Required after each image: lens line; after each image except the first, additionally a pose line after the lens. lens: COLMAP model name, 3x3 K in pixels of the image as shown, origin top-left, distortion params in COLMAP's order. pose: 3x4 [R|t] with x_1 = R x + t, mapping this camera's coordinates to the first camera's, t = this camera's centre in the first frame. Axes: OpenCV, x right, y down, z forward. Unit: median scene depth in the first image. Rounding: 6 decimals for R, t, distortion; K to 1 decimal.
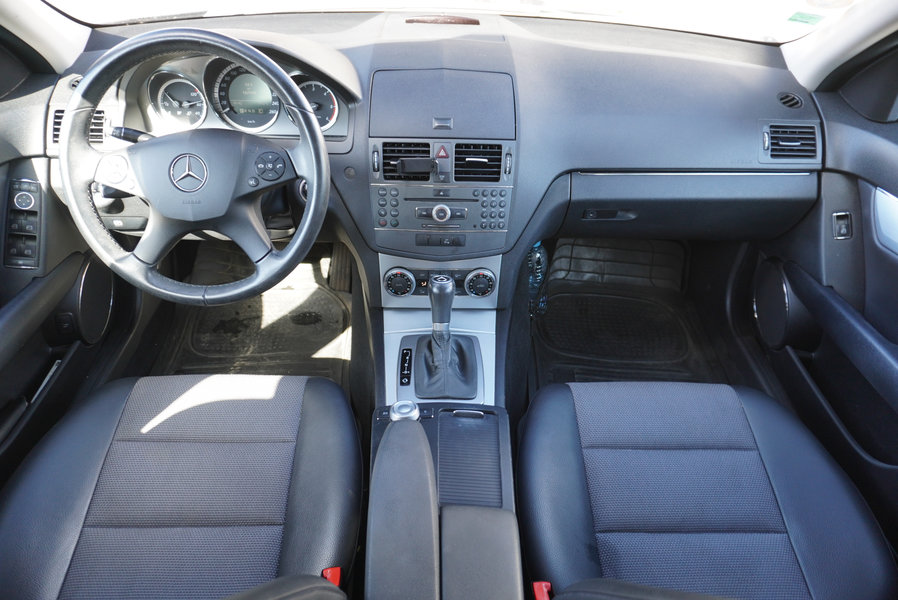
lens RADIAL K [[631.3, 0, 442.9], [0, 631.3, 308.7], [0, 0, 1]] dist [-0.034487, 0.036307]
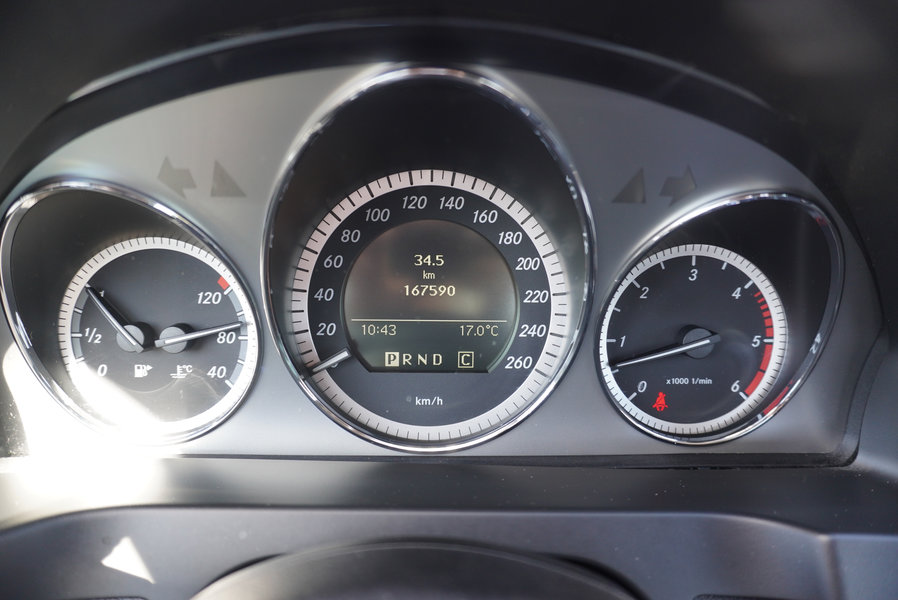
lens RADIAL K [[631.3, 0, 442.8], [0, 631.3, 309.2], [0, 0, 1]] dist [-0.034487, 0.036307]
pose [[0.999898, -0.010769, 0.009415, -0.327571], [0.013129, 0.952200, -0.305194, -0.277796], [-0.005679, 0.305286, 0.952244, 0.814194]]
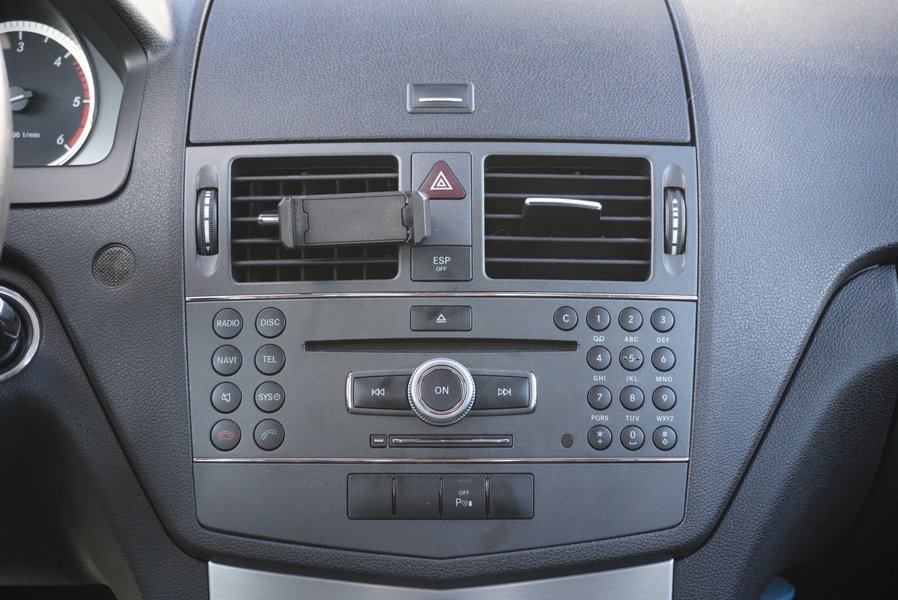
lens RADIAL K [[1520.8, 0, 446.1], [0, 1520.8, 307.6], [0, 0, 1]] dist [0.120573, 0.000000]
pose [[0.999815, -0.019073, 0.002541, -0.001624], [0.018452, 0.912909, -0.407747, 0.082729], [0.005457, 0.407718, 0.913092, 0.388450]]
